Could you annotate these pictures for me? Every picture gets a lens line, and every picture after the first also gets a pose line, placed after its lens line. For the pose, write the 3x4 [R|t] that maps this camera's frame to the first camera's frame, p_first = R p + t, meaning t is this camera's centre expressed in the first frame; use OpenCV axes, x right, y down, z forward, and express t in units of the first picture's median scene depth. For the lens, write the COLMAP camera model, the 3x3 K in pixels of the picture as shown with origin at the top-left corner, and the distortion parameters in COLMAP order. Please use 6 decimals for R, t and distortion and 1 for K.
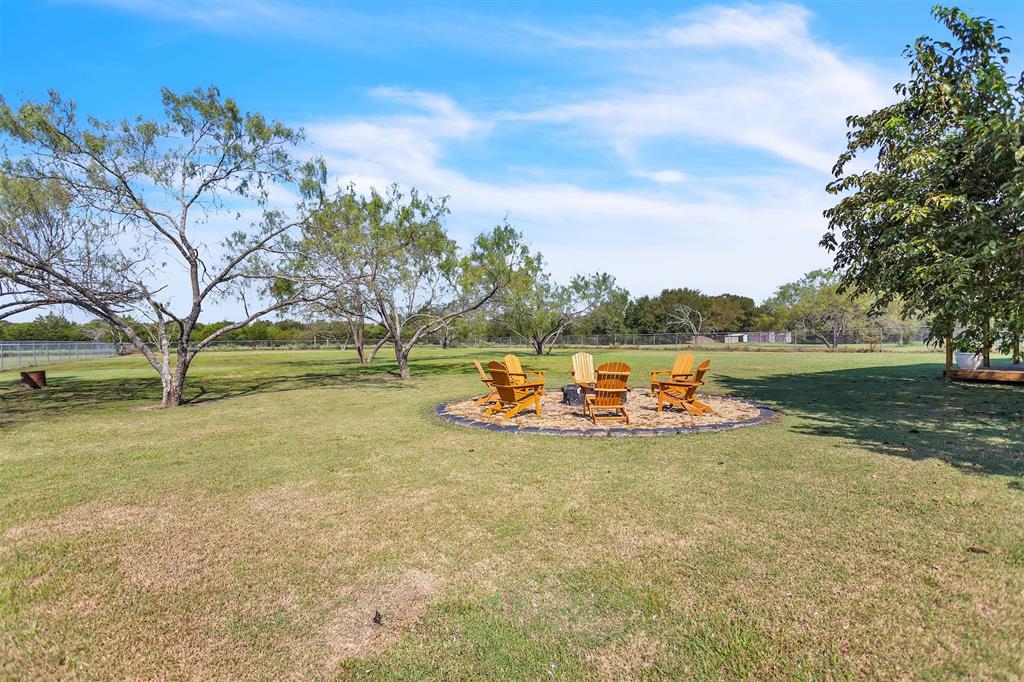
lens RADIAL K [[494.6, 0, 506.5], [0, 494.6, 338.7], [0, 0, 1]] dist [-0.001497, 0.000372]
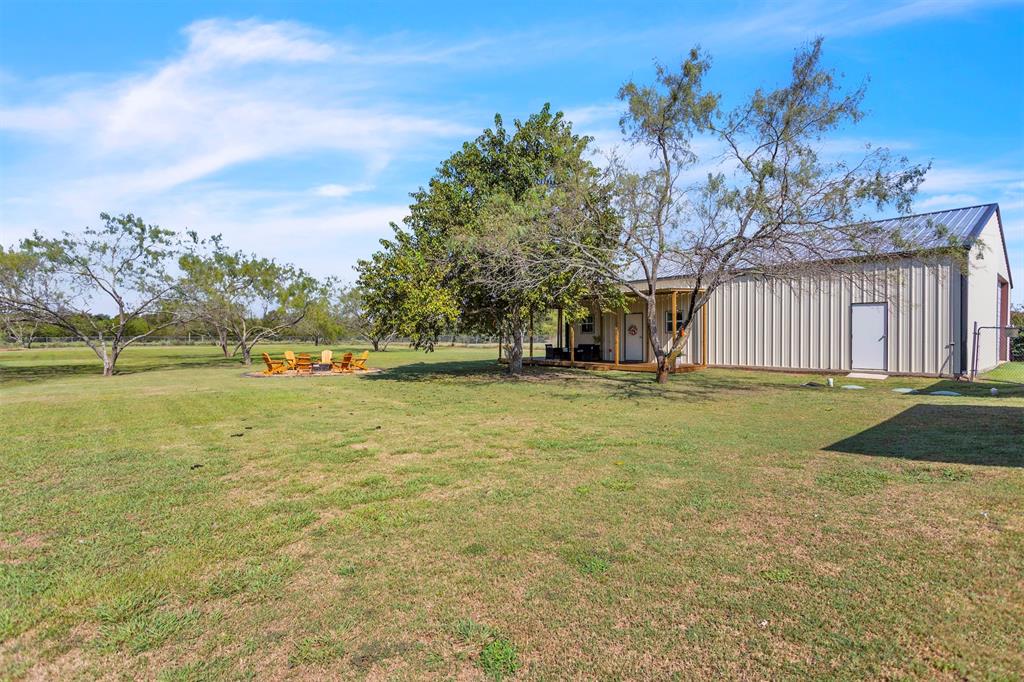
lens RADIAL K [[494.6, 0, 506.5], [0, 494.6, 338.7], [0, 0, 1]] dist [-0.001497, 0.000372]
pose [[0.980015, 0.007159, 0.198794, 0.254440], [-0.008738, 0.999937, 0.007065, -0.021709], [-0.198731, -0.008661, 0.980016, -0.646059]]
